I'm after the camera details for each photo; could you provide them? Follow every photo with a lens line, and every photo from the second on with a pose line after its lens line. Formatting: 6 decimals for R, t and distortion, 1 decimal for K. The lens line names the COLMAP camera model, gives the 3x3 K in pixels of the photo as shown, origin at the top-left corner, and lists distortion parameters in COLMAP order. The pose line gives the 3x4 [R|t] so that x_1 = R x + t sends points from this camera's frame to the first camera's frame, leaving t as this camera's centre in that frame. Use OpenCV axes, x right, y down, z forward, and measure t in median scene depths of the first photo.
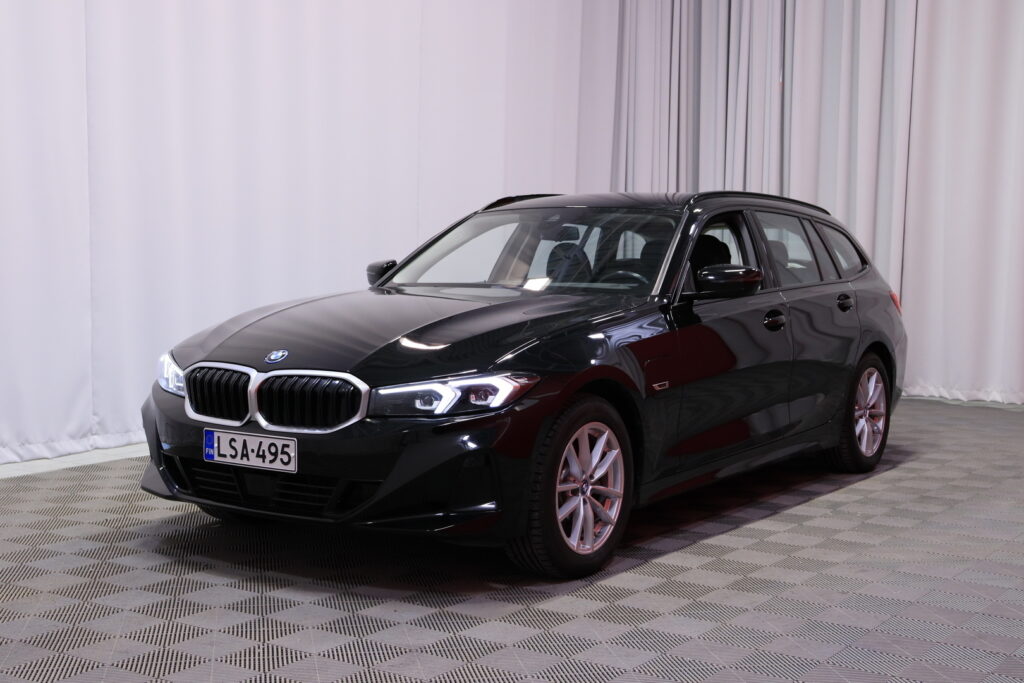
lens RADIAL K [[1404.3, 0, 512.0], [0, 1404.3, 345.1], [0, 0, 1]] dist [-0.093540, 0.000000]
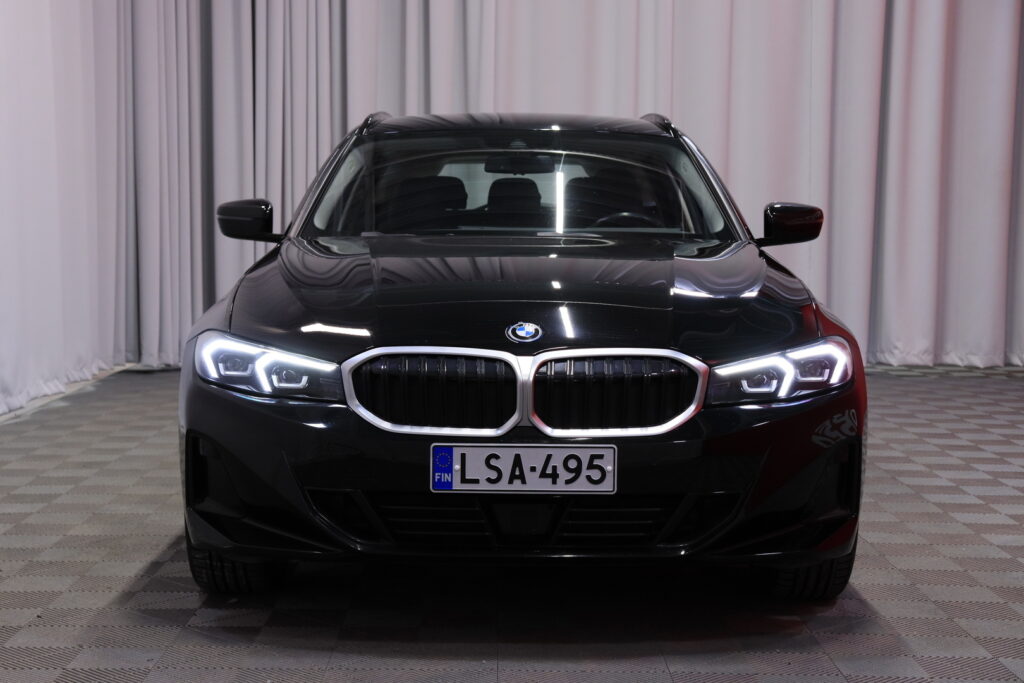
lens RADIAL K [[1744.5, 0, 516.1], [0, 1744.5, 342.7], [0, 0, 1]] dist [-0.044799, 0.000000]
pose [[0.799122, -0.042868, 0.599638, -0.706545], [0.032930, 0.999078, 0.027539, -0.010723], [-0.600266, -0.002261, 0.799797, 0.317584]]
